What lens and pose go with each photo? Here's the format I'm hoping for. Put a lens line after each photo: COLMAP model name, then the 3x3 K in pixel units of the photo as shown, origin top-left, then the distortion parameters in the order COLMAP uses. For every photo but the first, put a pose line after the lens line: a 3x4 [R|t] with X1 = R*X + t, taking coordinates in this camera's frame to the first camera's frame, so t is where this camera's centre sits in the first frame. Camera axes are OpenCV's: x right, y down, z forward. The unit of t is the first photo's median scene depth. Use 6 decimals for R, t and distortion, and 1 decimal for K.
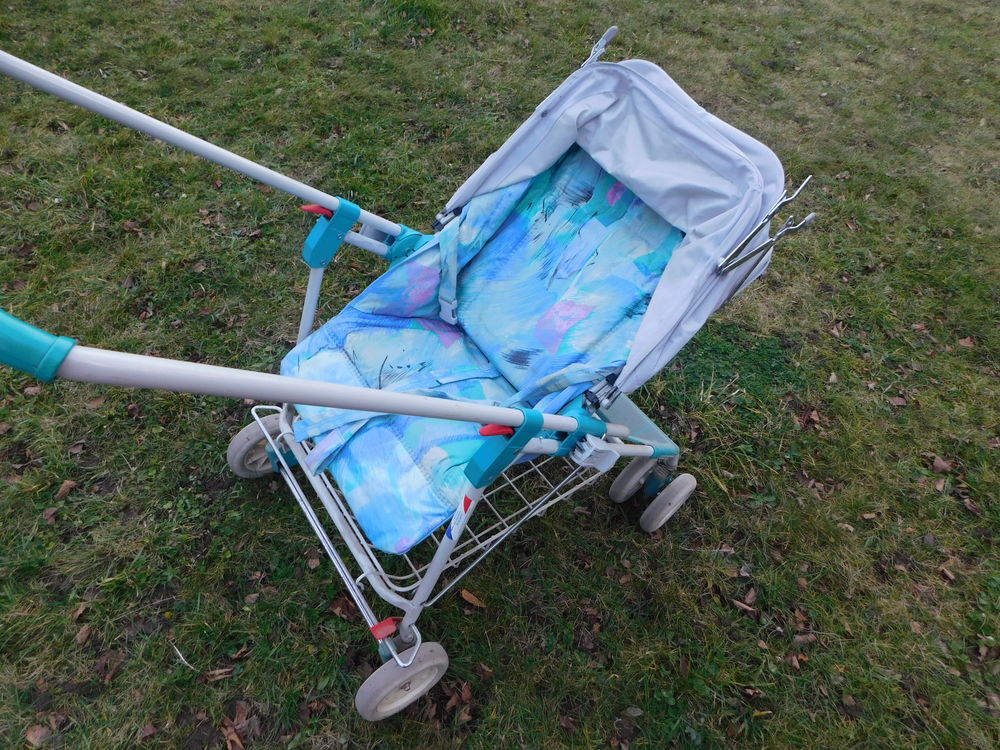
lens RADIAL K [[656.5, 0, 501.2], [0, 656.5, 377.3], [0, 0, 1]] dist [-0.082132, 0.067517]
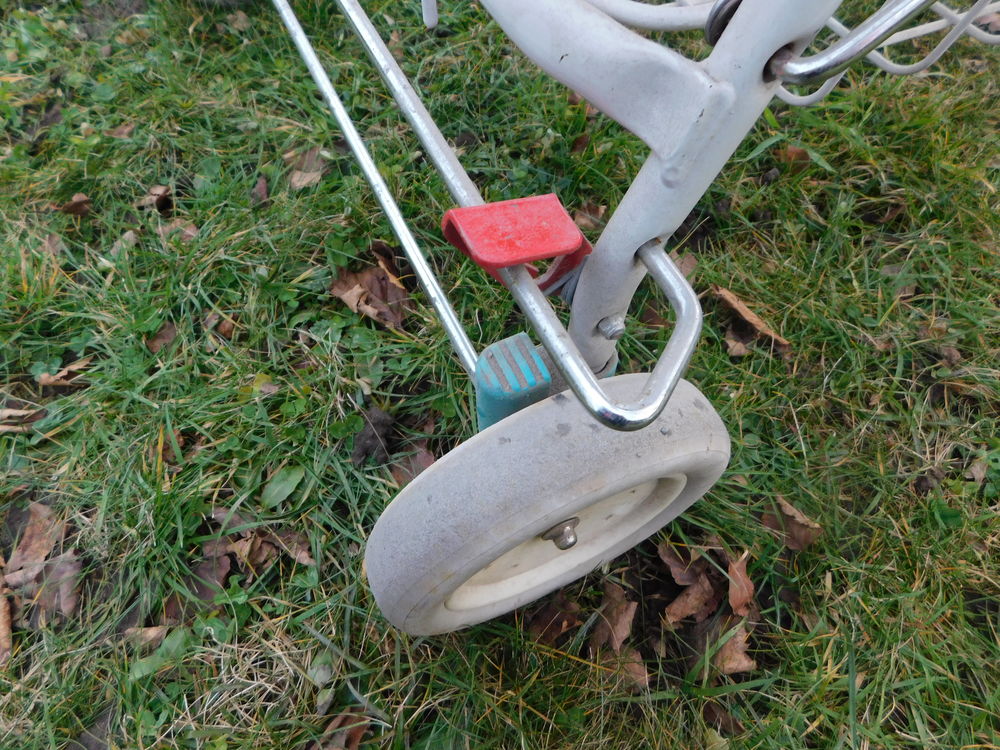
lens RADIAL K [[656.5, 0, 501.2], [0, 656.5, 377.3], [0, 0, 1]] dist [-0.082132, 0.067517]
pose [[0.986106, 0.119748, -0.115132, -0.106390], [-0.096631, 0.977253, 0.188782, 0.266390], [0.135119, -0.175034, 0.975247, 0.540586]]
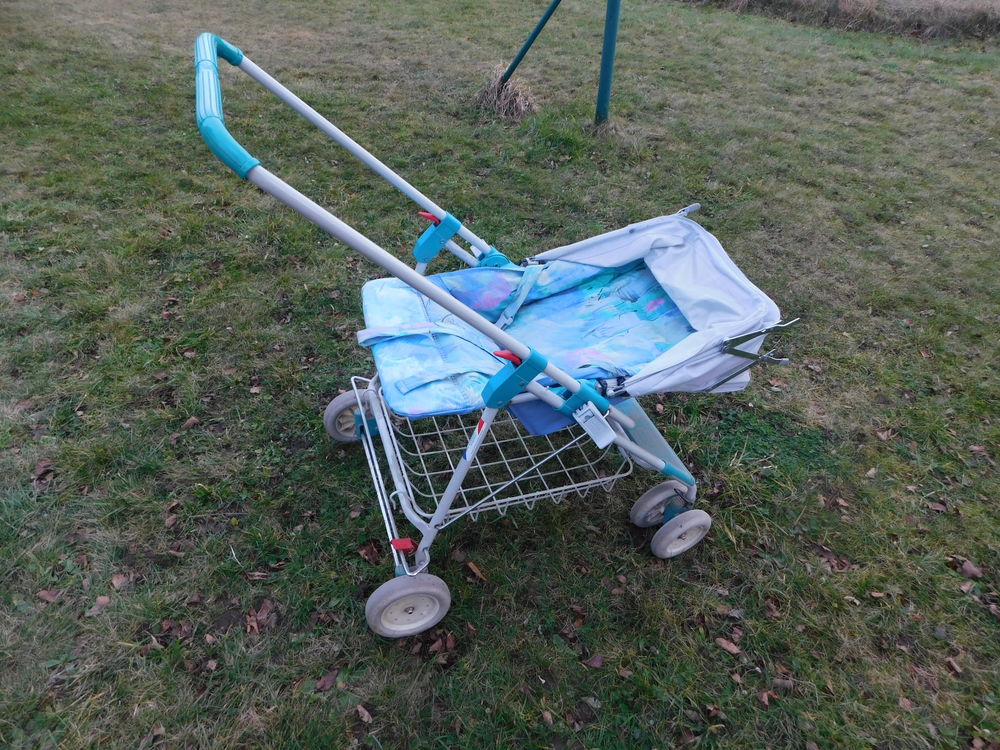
lens RADIAL K [[656.5, 0, 501.2], [0, 656.5, 377.3], [0, 0, 1]] dist [-0.082132, 0.067517]
pose [[0.965637, 0.157637, -0.206627, 0.148403], [-0.198193, 0.960952, -0.193108, 0.188074], [0.168118, 0.227425, 0.959174, -0.131546]]
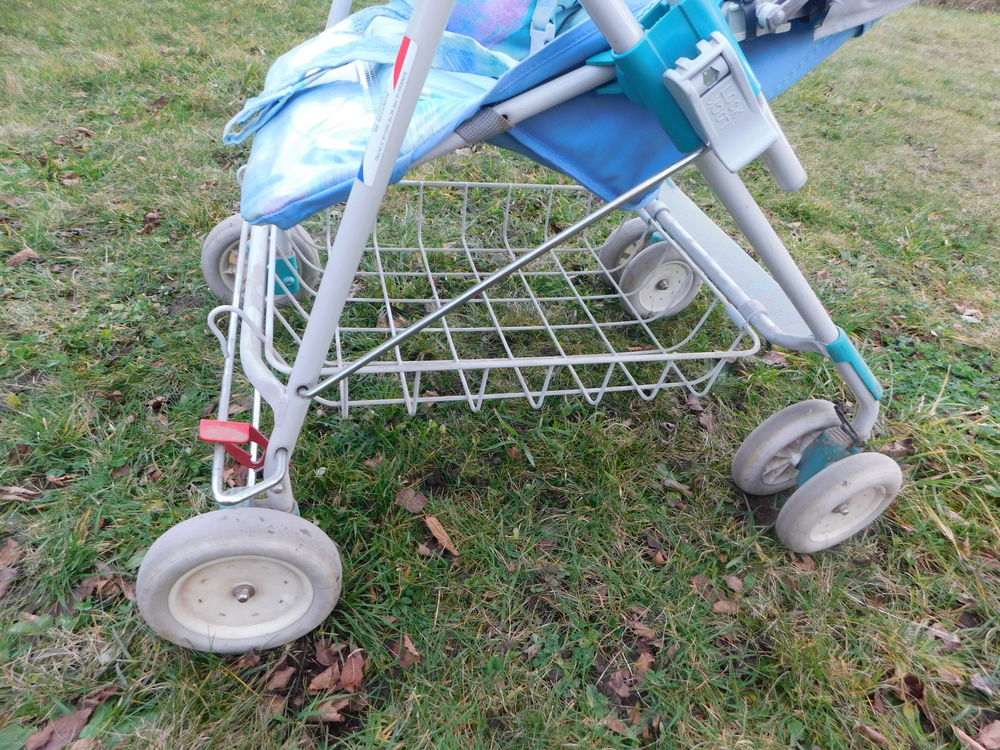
lens RADIAL K [[656.5, 0, 501.2], [0, 656.5, 377.3], [0, 0, 1]] dist [-0.082132, 0.067517]
pose [[0.932160, 0.244639, -0.266890, 0.100644], [-0.302575, 0.931208, -0.203225, 0.259923], [0.198813, 0.270192, 0.942056, 0.367683]]
